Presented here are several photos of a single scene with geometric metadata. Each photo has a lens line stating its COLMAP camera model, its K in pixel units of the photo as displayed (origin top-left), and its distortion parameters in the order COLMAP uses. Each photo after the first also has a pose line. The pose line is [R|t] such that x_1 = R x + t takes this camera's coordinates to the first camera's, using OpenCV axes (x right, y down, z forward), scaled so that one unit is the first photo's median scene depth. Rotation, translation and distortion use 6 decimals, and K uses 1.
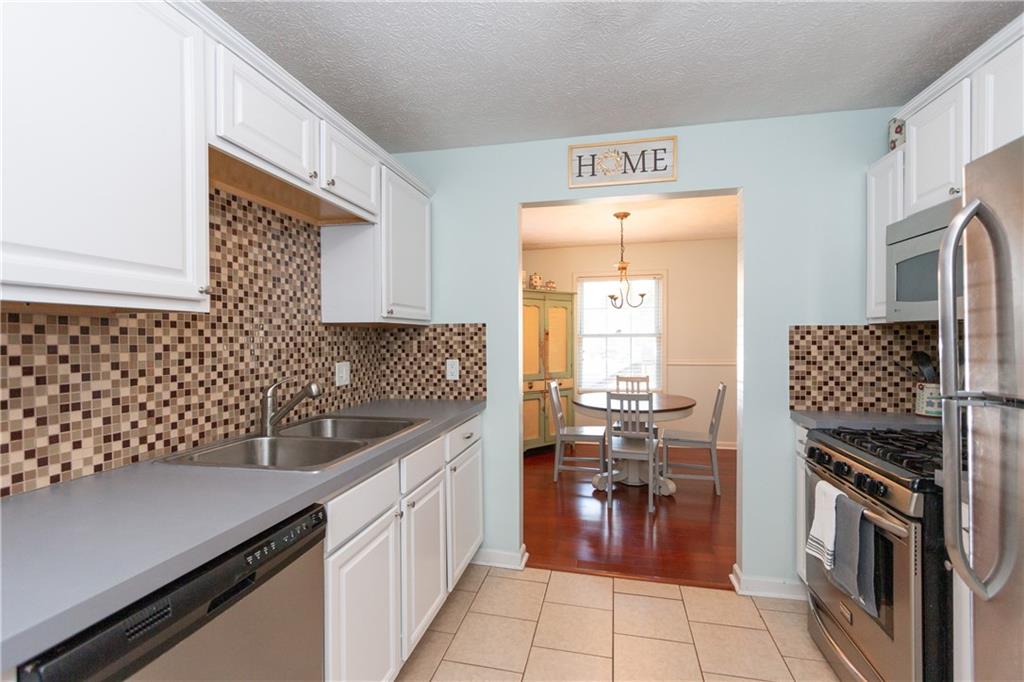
lens RADIAL K [[484.8, 0, 510.7], [0, 484.8, 331.9], [0, 0, 1]] dist [-0.003757, -0.000453]
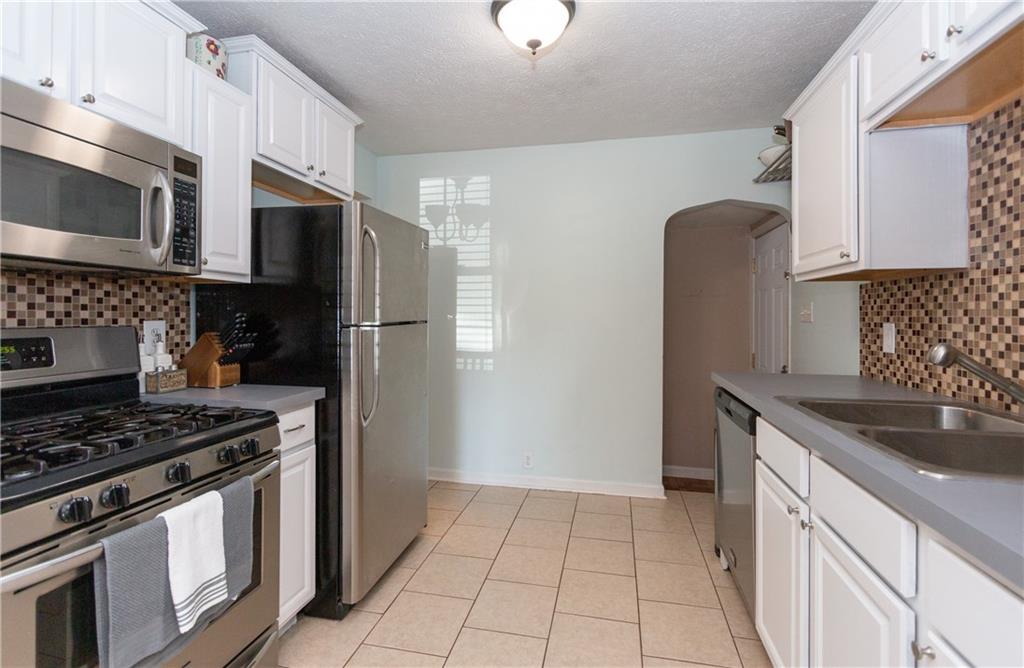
lens RADIAL K [[480.1, 0, 510.5], [0, 480.1, 316.3], [0, 0, 1]] dist [-0.000139, -0.000019]
pose [[-0.999965, 0.000648, 0.008344, 0.233293], [0.000577, 0.999964, -0.008511, 0.078215], [-0.008349, -0.008506, -0.999929, 1.912073]]
